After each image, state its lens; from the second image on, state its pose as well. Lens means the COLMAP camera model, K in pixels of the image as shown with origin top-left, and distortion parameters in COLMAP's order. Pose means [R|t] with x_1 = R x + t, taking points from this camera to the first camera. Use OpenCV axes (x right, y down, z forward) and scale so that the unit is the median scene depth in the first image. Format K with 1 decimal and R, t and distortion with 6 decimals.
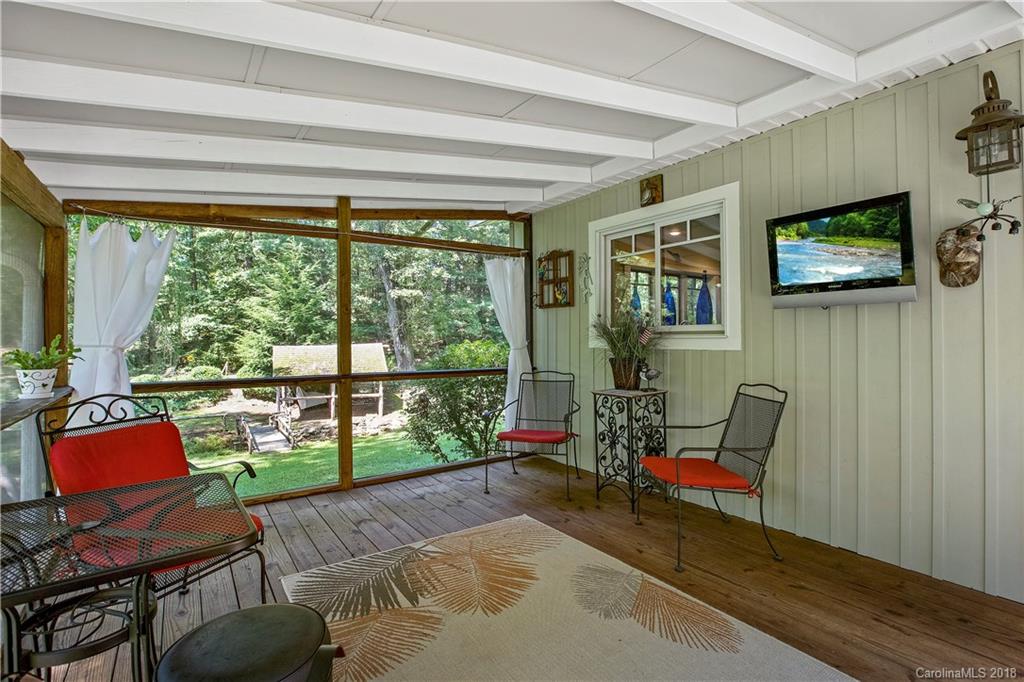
lens RADIAL K [[481.0, 0, 534.3], [0, 481.0, 321.3], [0, 0, 1]] dist [-0.038706, 0.000375]
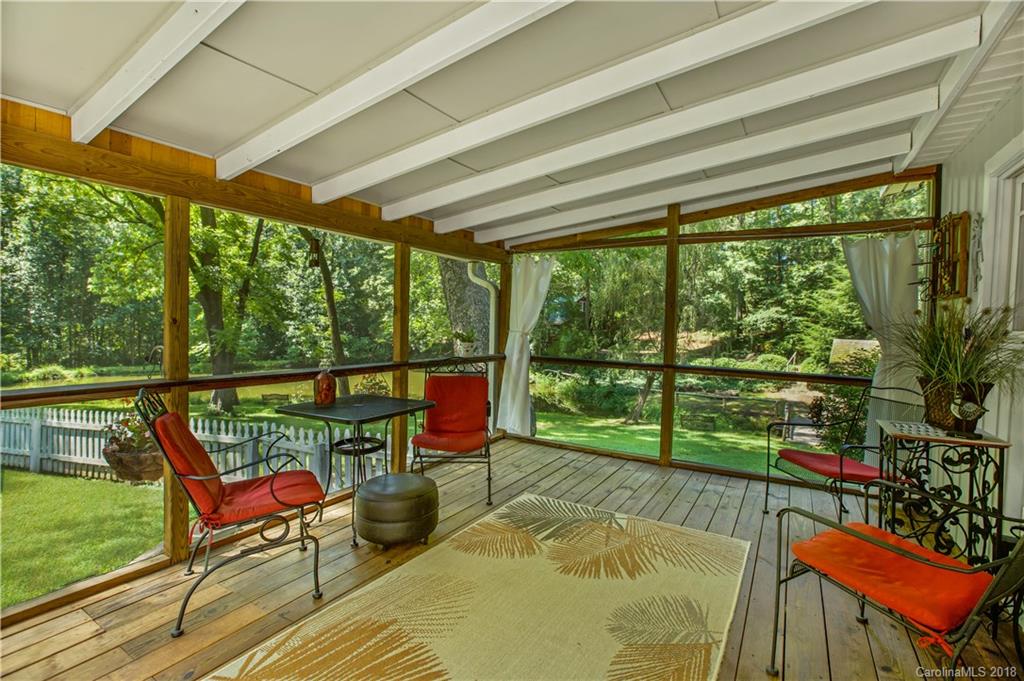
lens RADIAL K [[481.0, 0, 534.3], [0, 481.0, 320.8], [0, 0, 1]] dist [-0.038706, 0.000375]
pose [[0.422122, 0.013593, -0.906437, 0.485279], [0.000973, 0.999880, 0.015448, -0.009684], [0.906539, -0.007403, 0.422058, 0.233511]]
